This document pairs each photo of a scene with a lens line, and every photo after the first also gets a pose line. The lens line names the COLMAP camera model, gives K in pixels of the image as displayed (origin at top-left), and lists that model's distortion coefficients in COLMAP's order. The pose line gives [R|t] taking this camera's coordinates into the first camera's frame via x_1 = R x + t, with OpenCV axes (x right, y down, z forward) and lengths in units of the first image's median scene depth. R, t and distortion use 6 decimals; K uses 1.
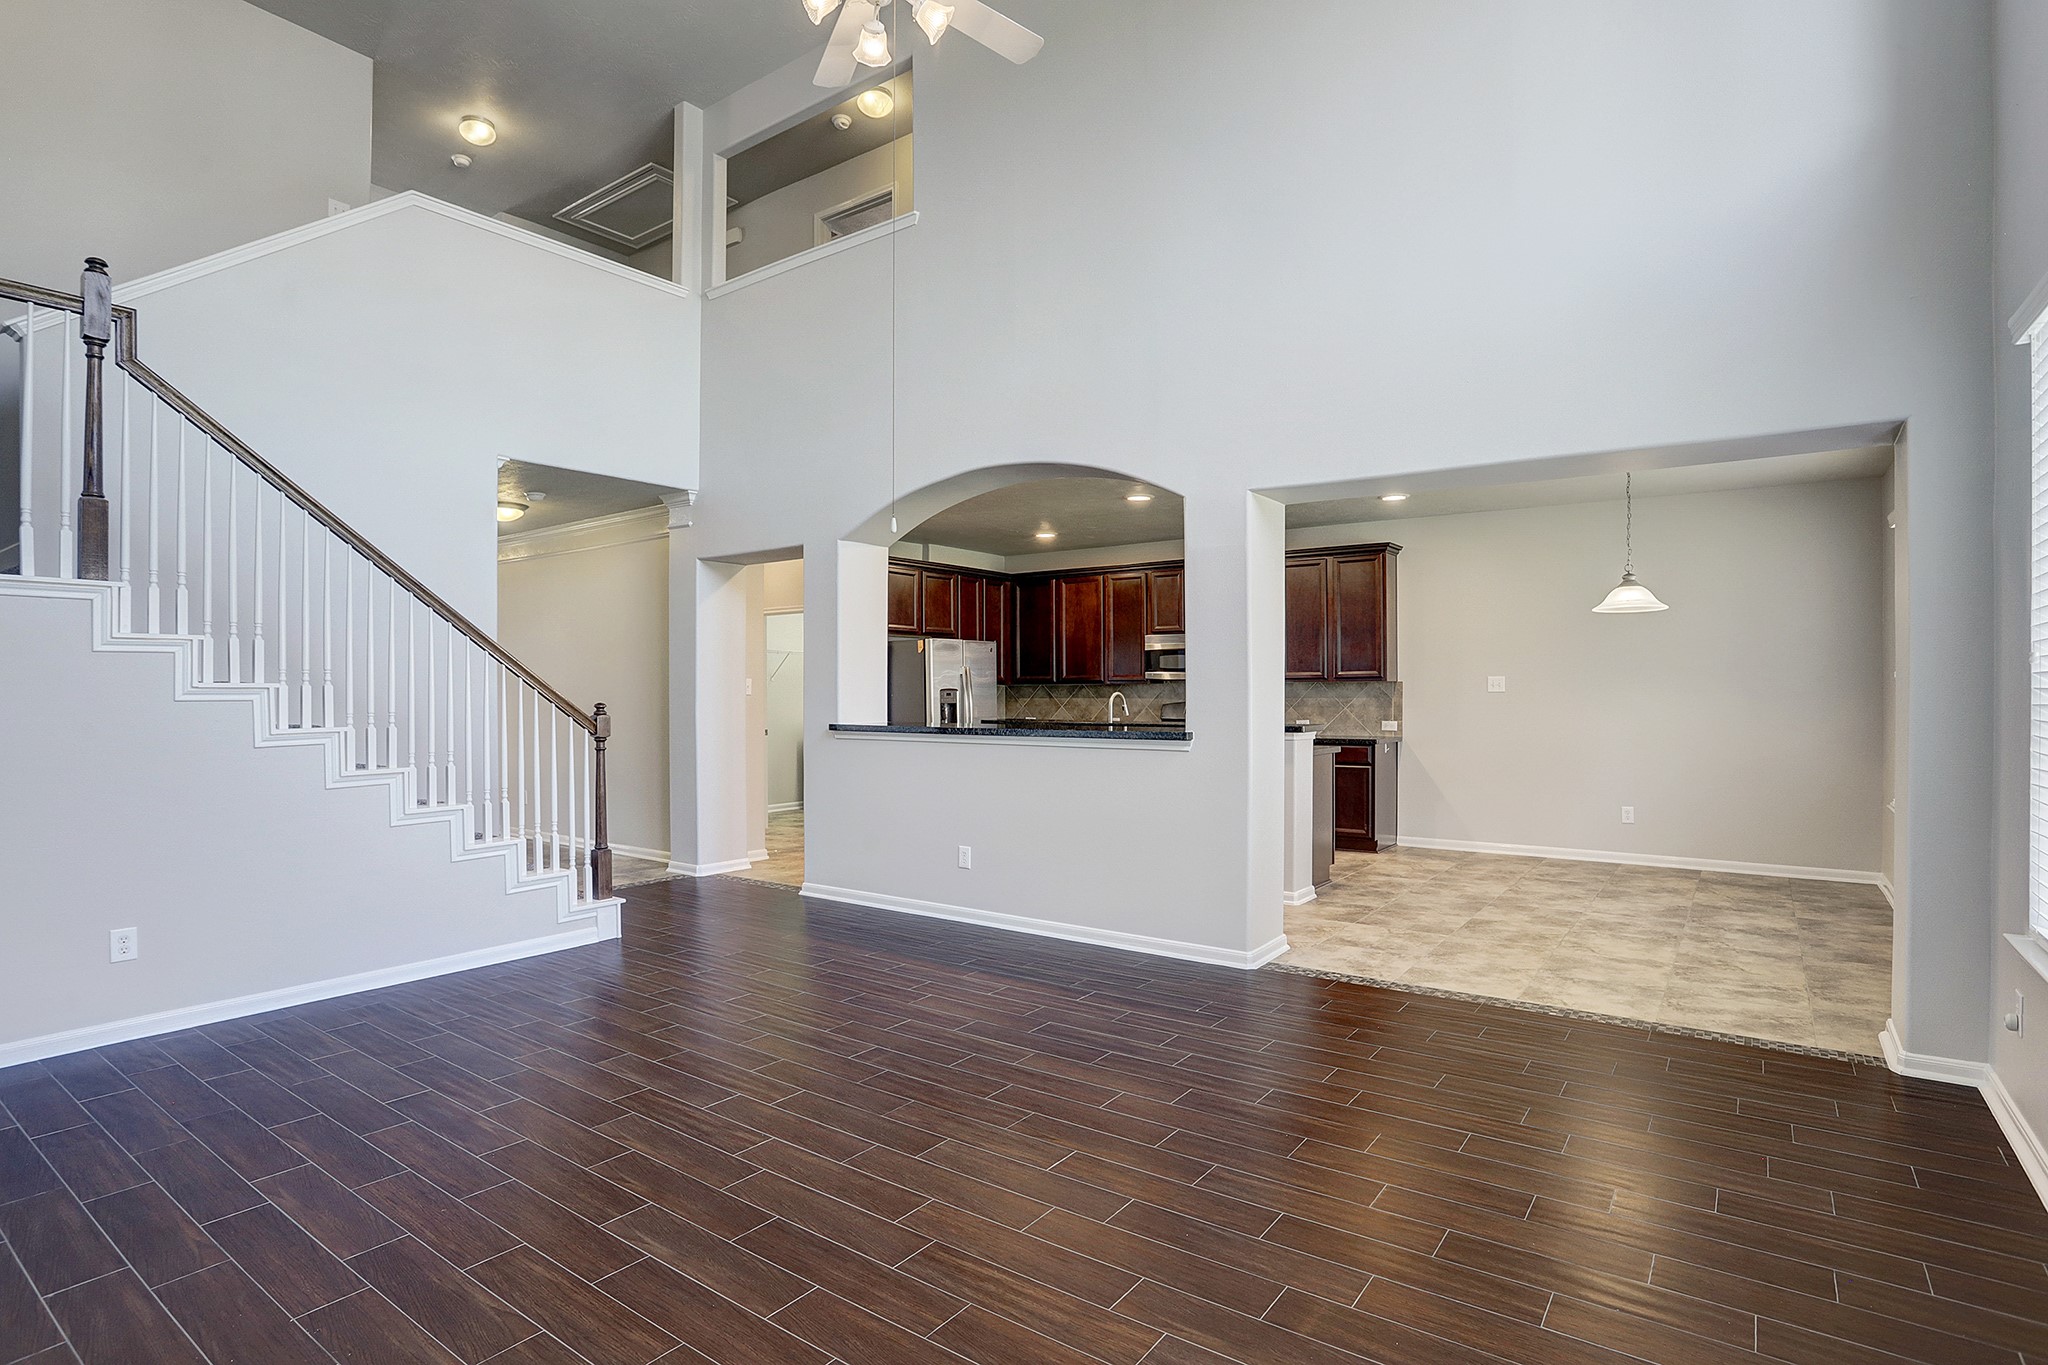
lens RADIAL K [[1021.0, 0, 1024.0], [0, 1021.0, 682.5], [0, 0, 1]] dist [-0.064853, 0.031340]
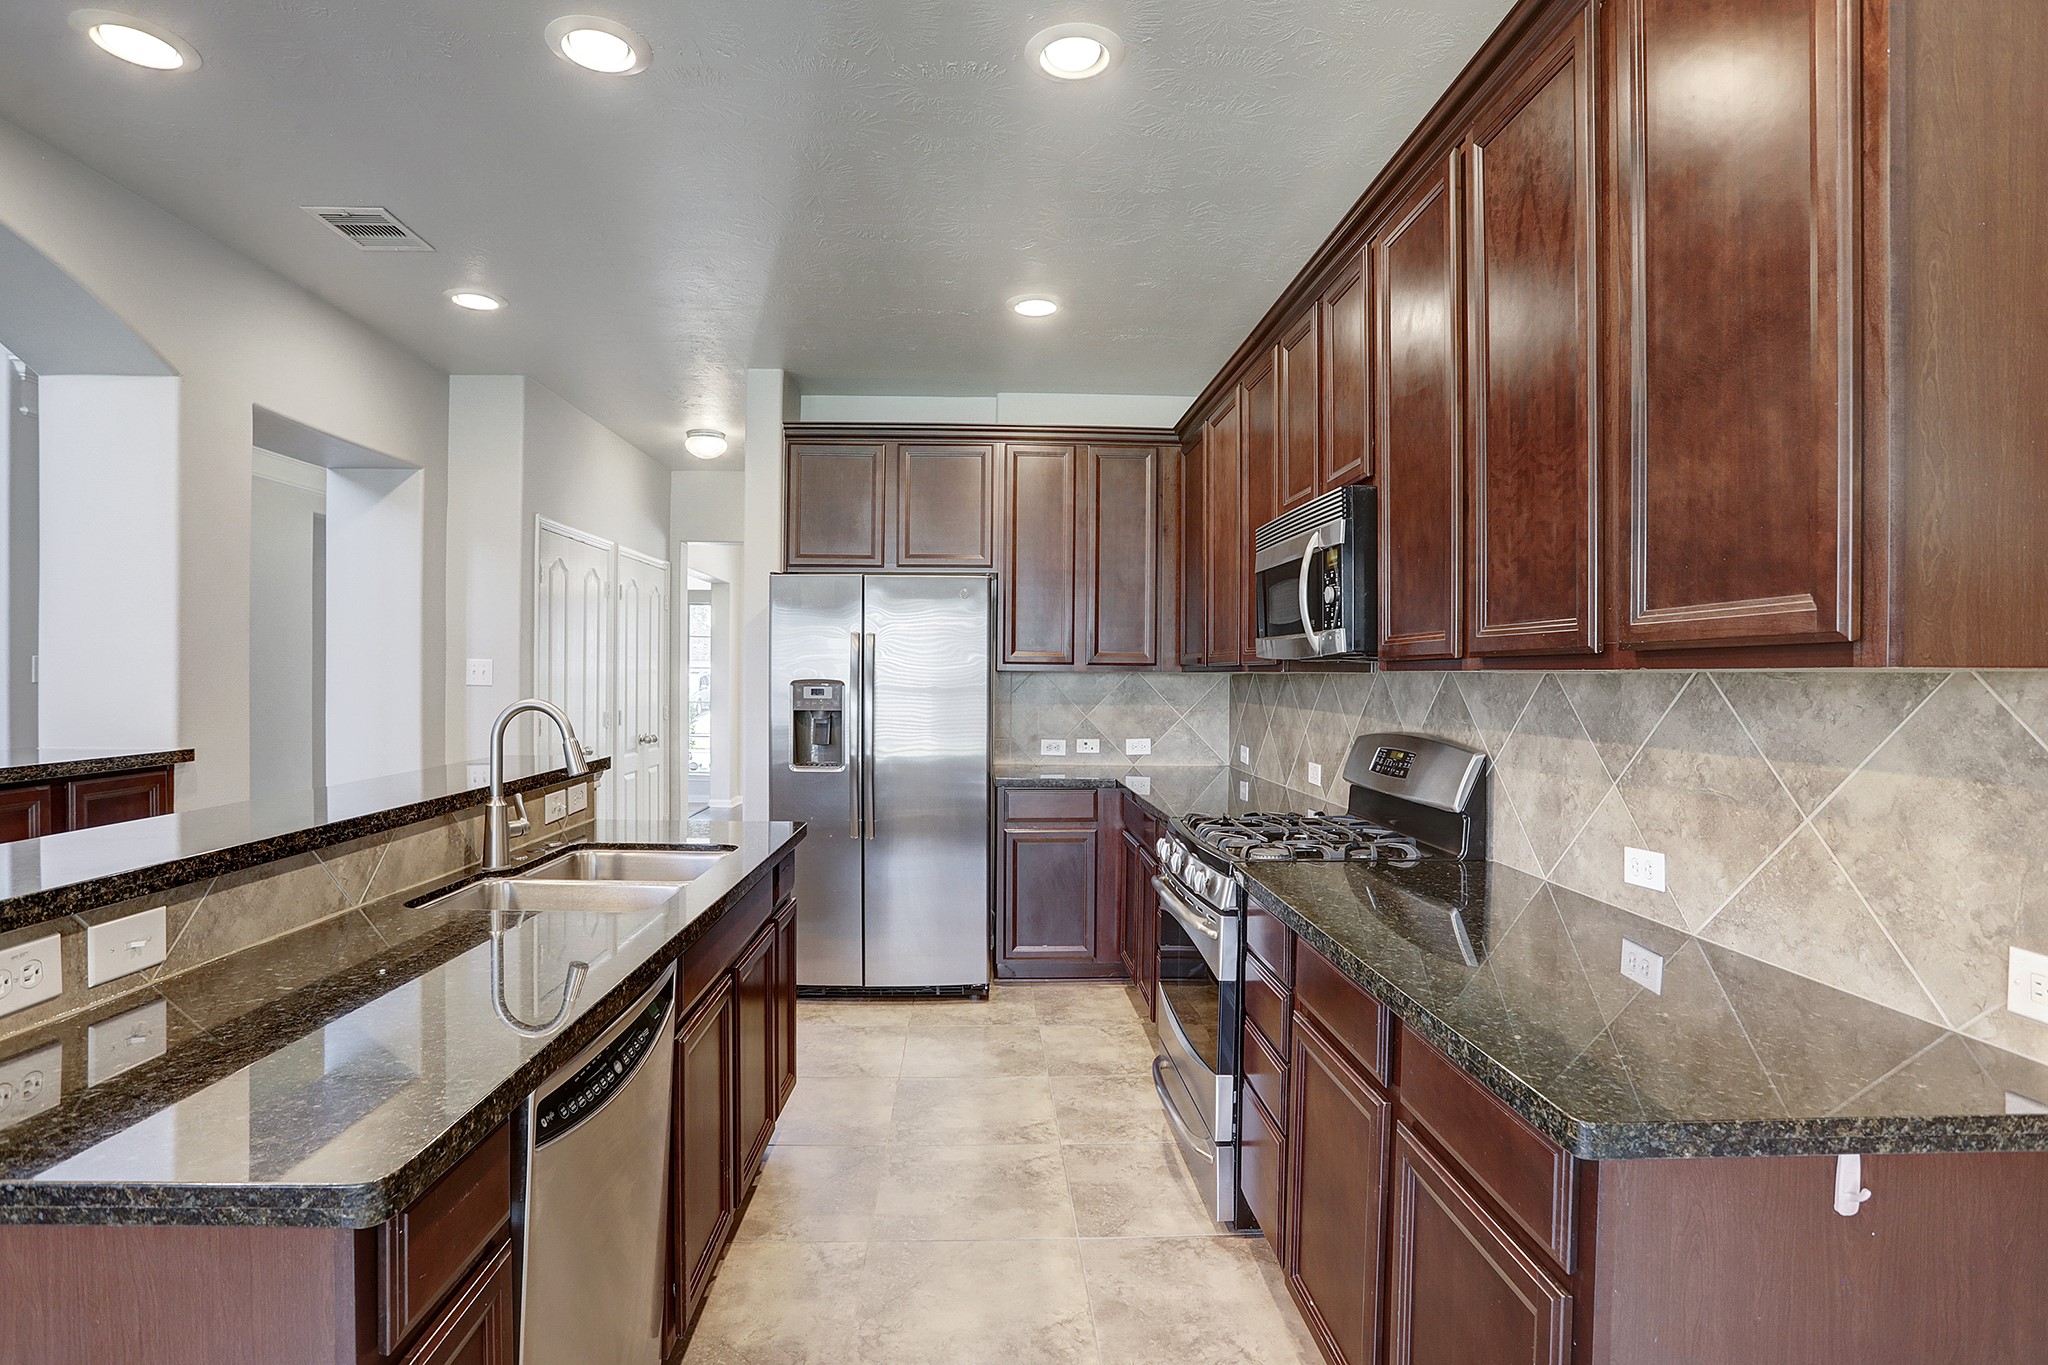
lens RADIAL K [[1021.0, 0, 1024.0], [0, 1021.0, 682.5], [0, 0, 1]] dist [-0.064853, 0.031340]
pose [[0.622580, 0.015624, -0.782400, 0.367335], [-0.006826, 0.999871, 0.014535, -0.000363], [0.782526, -0.003708, 0.622607, 0.788244]]
